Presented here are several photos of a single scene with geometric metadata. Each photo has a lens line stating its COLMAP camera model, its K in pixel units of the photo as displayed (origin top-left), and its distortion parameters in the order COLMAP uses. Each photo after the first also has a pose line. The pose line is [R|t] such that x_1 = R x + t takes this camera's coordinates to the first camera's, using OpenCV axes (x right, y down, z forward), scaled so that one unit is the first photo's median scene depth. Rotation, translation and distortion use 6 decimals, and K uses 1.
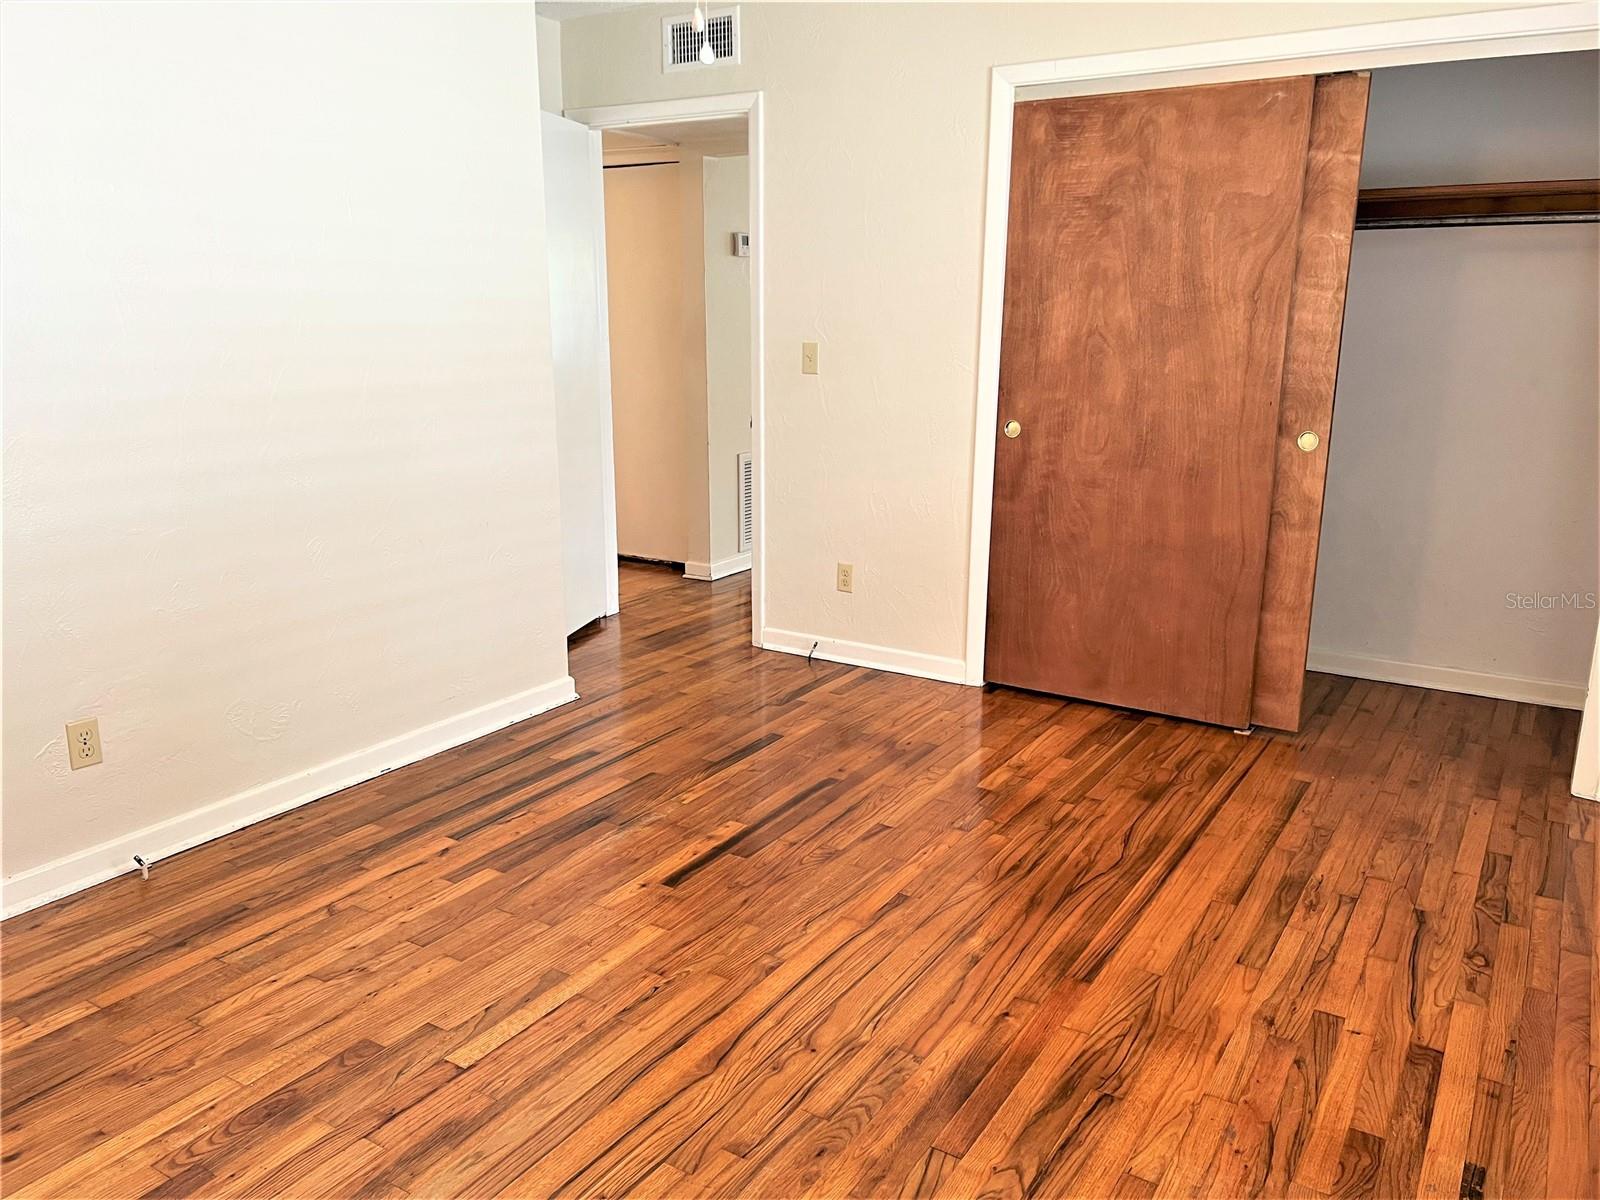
lens RADIAL K [[1200.7, 0, 812.7], [0, 1200.7, 598.1], [0, 0, 1]] dist [0.088633, -0.115113]
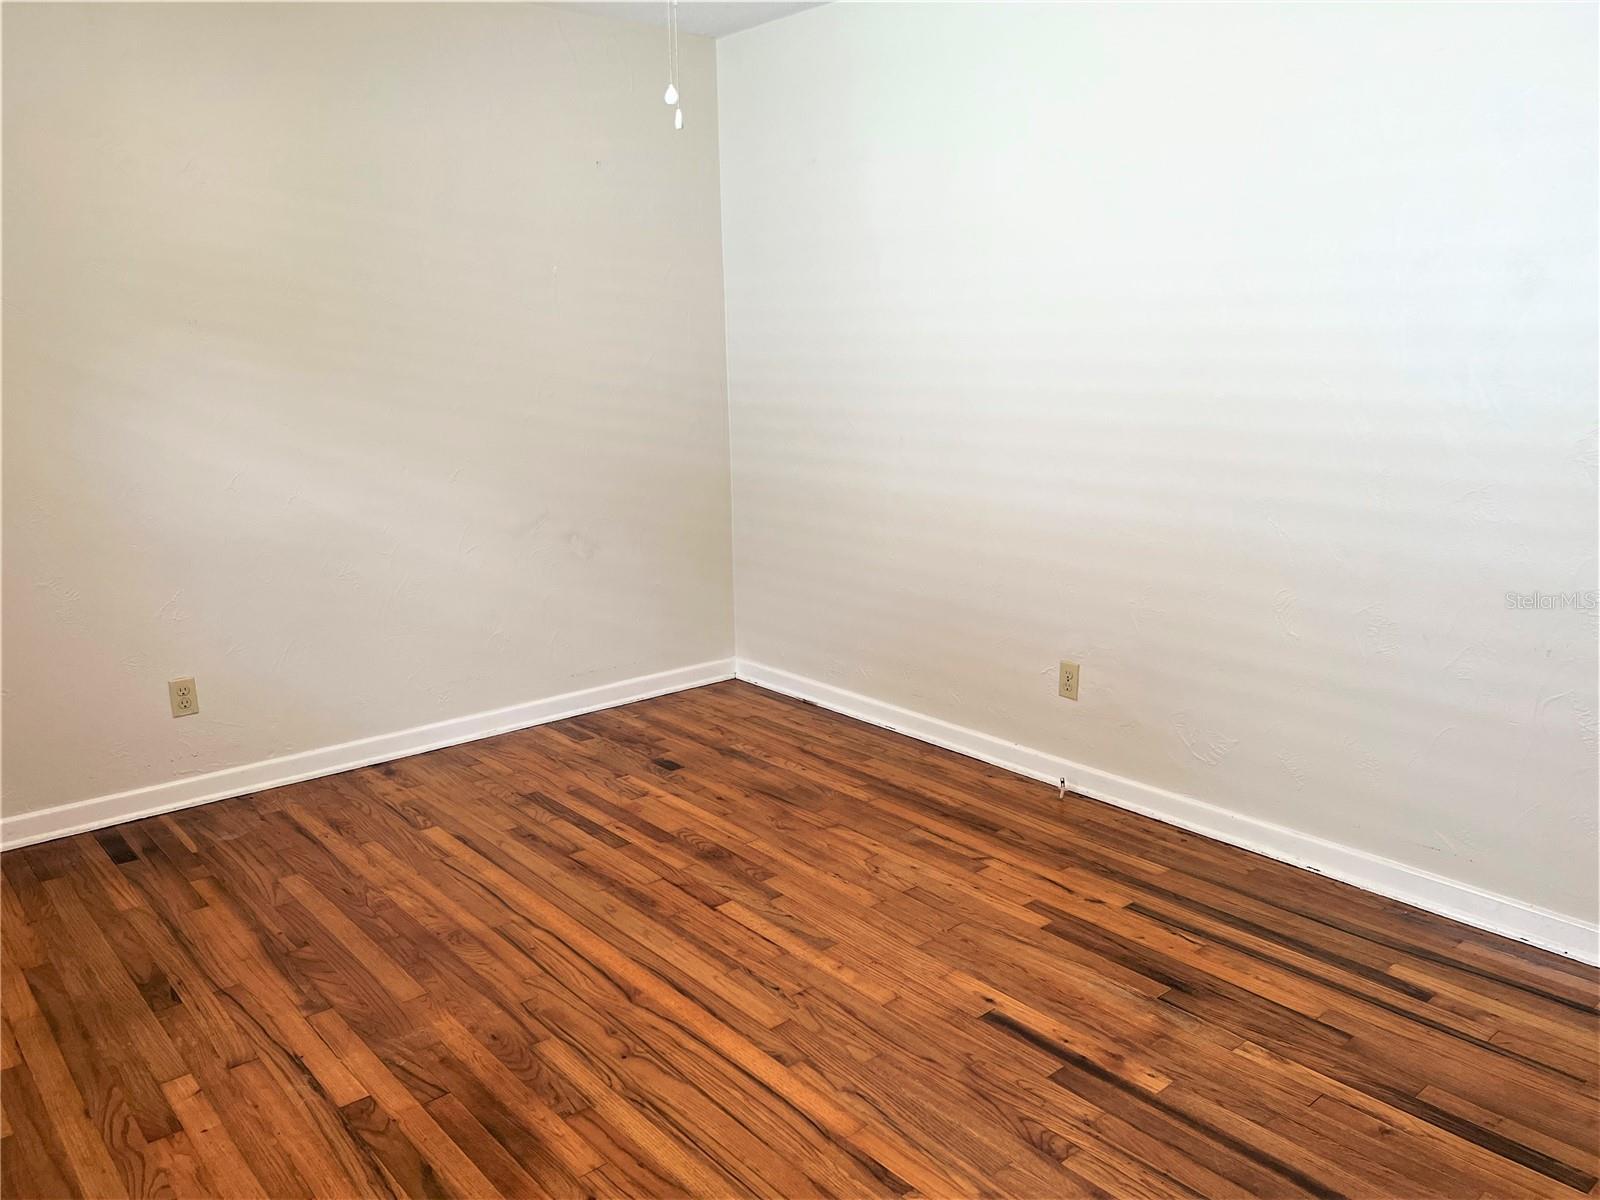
lens RADIAL K [[1206.2, 0, 803.2], [0, 1206.2, 604.9], [0, 0, 1]] dist [0.086750, -0.107773]
pose [[-0.292019, 0.206507, -0.933852, 0.571778], [-0.219077, 0.936008, 0.275490, -0.210610], [0.930983, 0.285034, -0.228091, 0.848993]]
